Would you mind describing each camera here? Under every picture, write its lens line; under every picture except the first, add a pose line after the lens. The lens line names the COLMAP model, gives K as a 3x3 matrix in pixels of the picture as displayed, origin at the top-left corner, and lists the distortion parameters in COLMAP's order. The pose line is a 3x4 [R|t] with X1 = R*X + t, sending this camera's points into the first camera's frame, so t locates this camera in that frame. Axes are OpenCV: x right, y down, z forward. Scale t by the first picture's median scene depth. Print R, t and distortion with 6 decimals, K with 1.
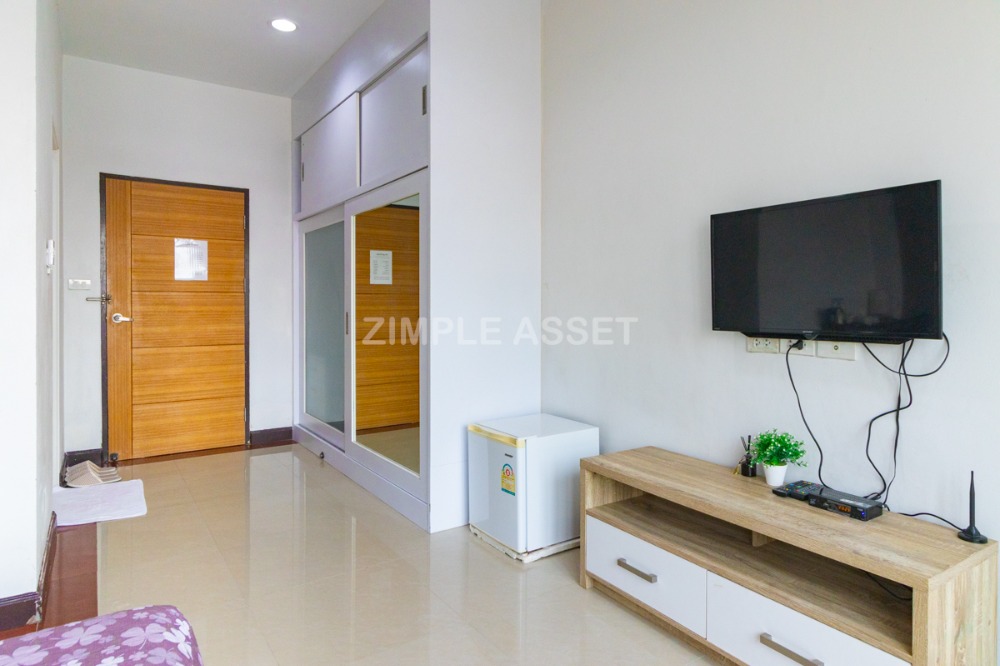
lens RADIAL K [[597.6, 0, 519.5], [0, 597.6, 309.1], [0, 0, 1]] dist [-0.001152, 0.000111]
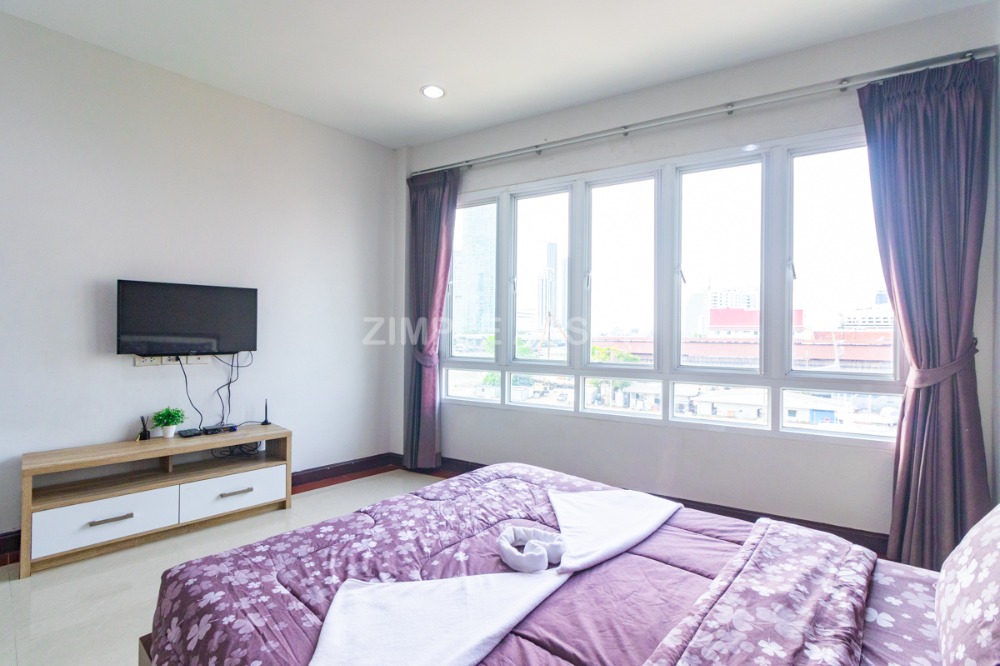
lens RADIAL K [[450.2, 0, 498.9], [0, 450.2, 329.9], [0, 0, 1]] dist [0.003227, 0.000294]
pose [[-0.212641, 0.005490, 0.977115, -0.549104], [0.000533, 0.999985, -0.005502, -0.010689], [-0.977130, -0.000650, -0.212641, 0.155469]]
